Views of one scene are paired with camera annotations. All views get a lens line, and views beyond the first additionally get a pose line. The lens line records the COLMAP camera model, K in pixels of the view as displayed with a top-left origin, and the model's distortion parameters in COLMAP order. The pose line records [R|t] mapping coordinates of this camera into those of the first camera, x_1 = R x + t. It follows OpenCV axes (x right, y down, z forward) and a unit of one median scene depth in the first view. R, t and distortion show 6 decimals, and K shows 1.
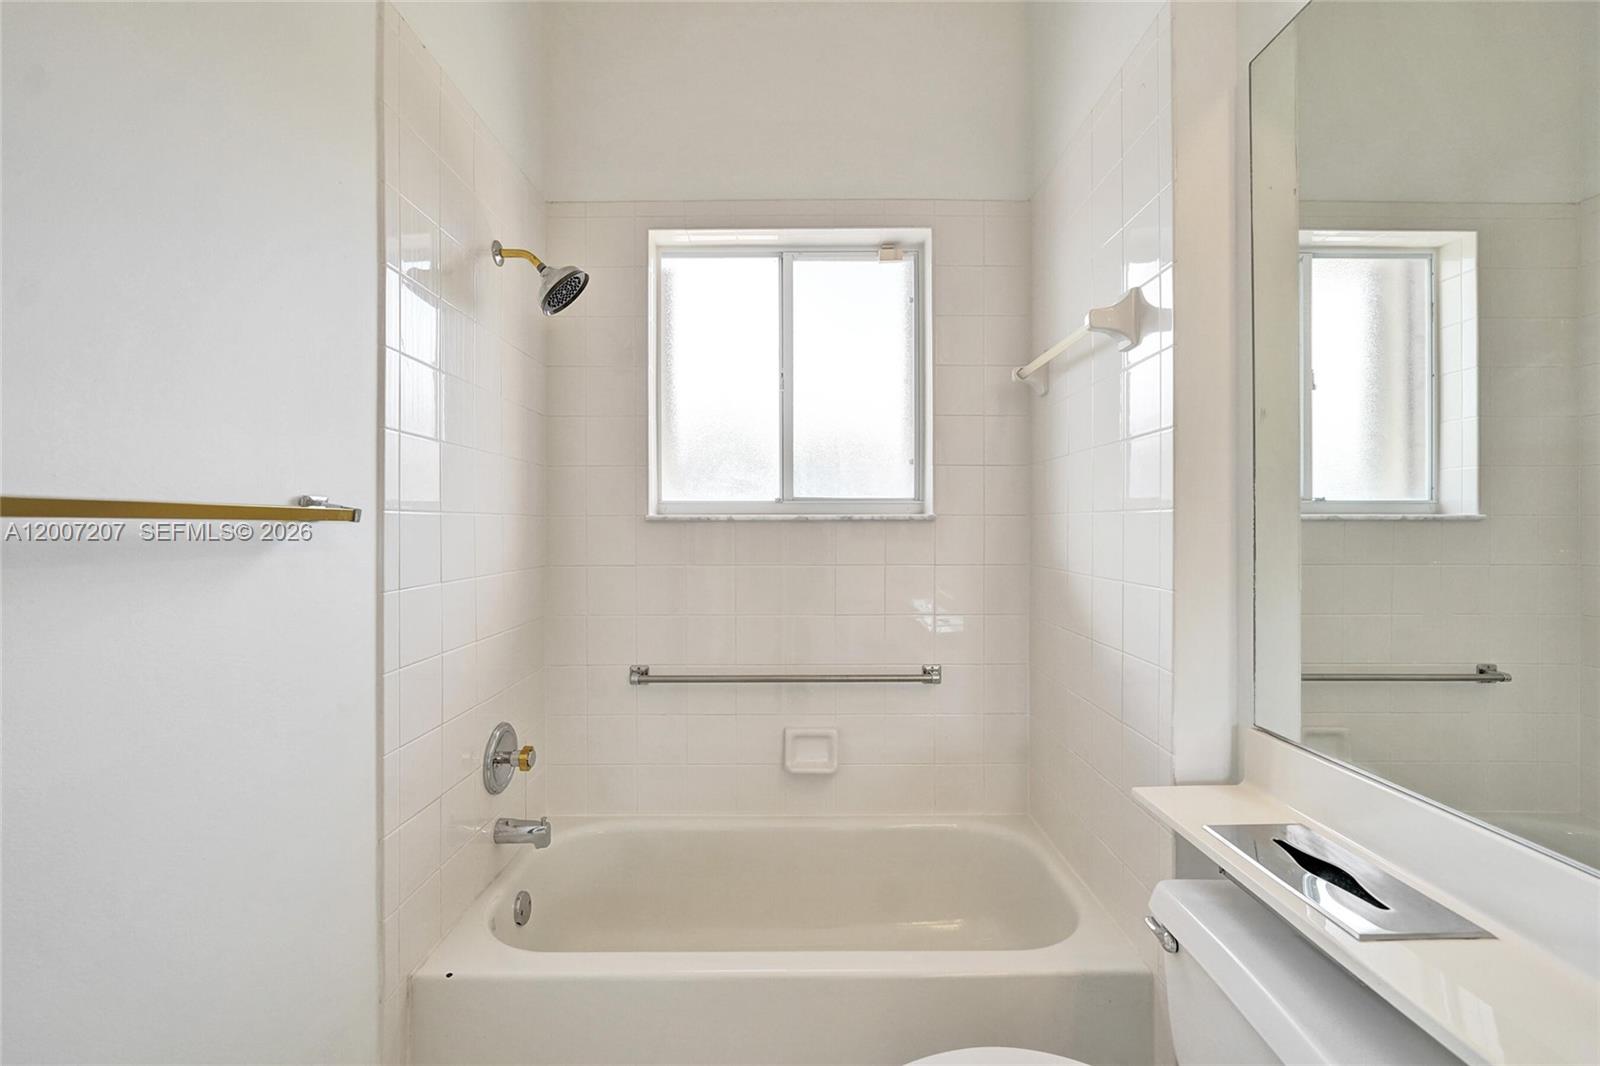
lens RADIAL K [[675.8, 0, 804.8], [0, 675.8, 525.5], [0, 0, 1]] dist [-0.010836, -0.000735]
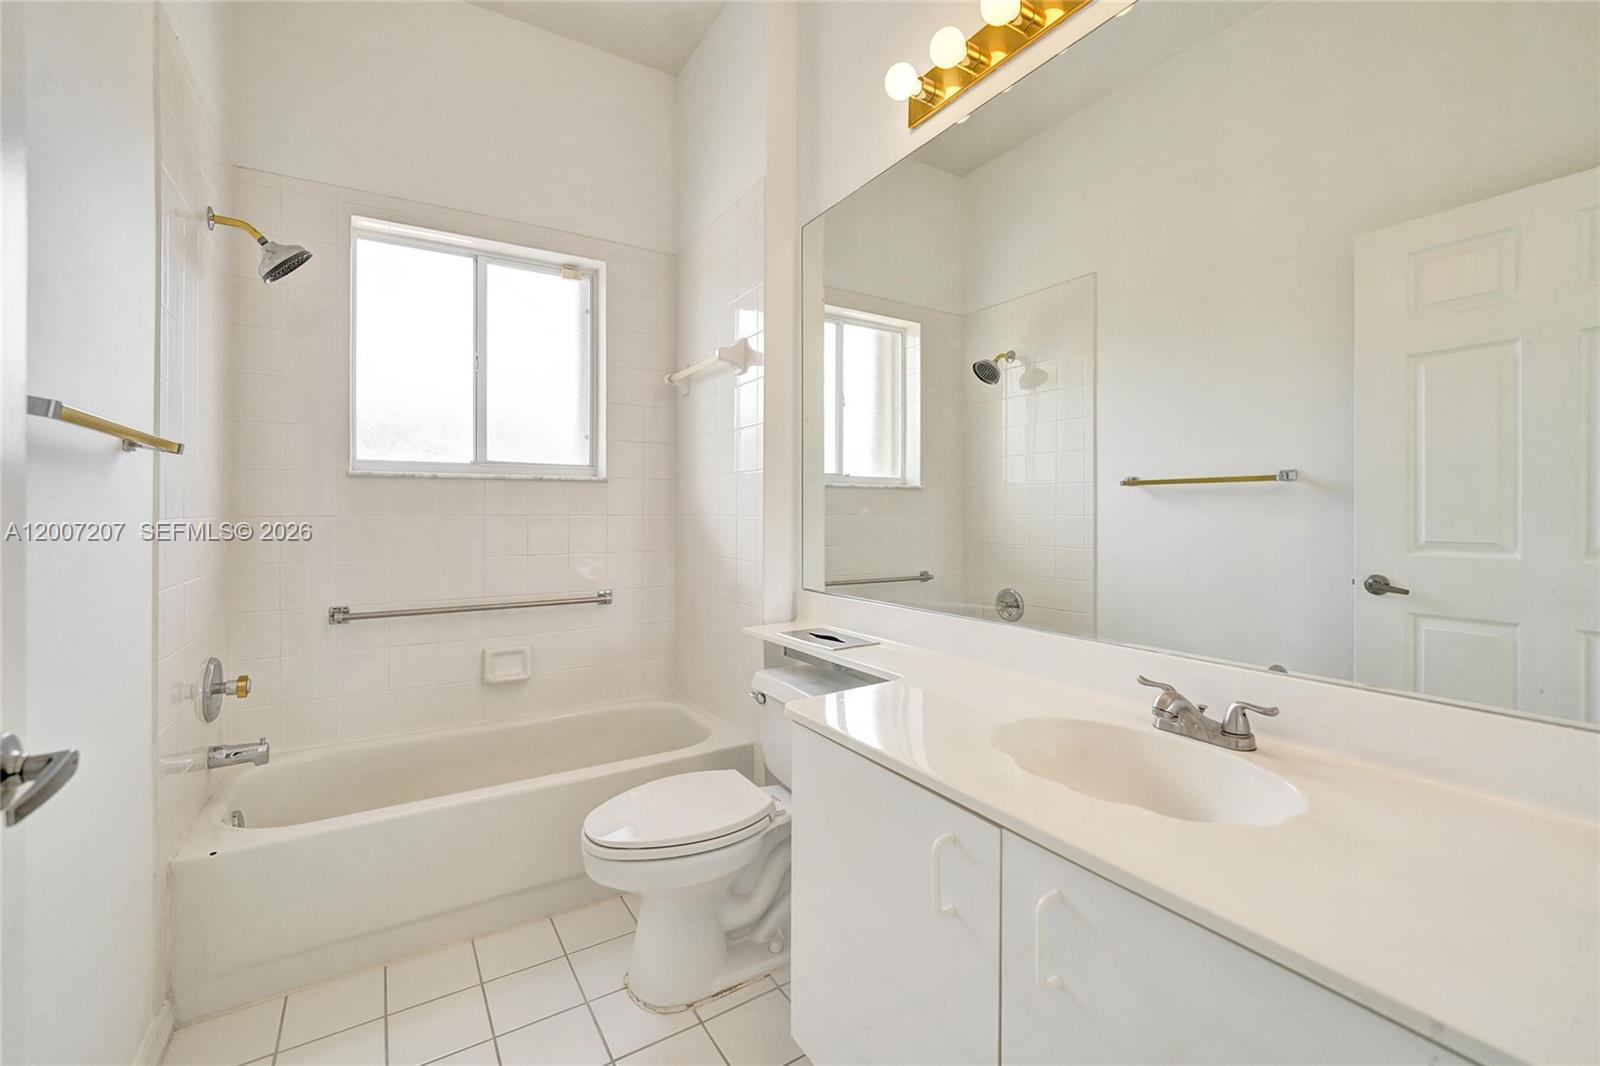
lens RADIAL K [[675.8, 0, 797.6], [0, 675.8, 516.3], [0, 0, 1]] dist [-0.010836, -0.000735]
pose [[0.856901, -0.001104, 0.515479, -0.174749], [-0.002369, 0.999979, 0.006080, 0.052674], [-0.515475, -0.006431, 0.856881, -0.341302]]
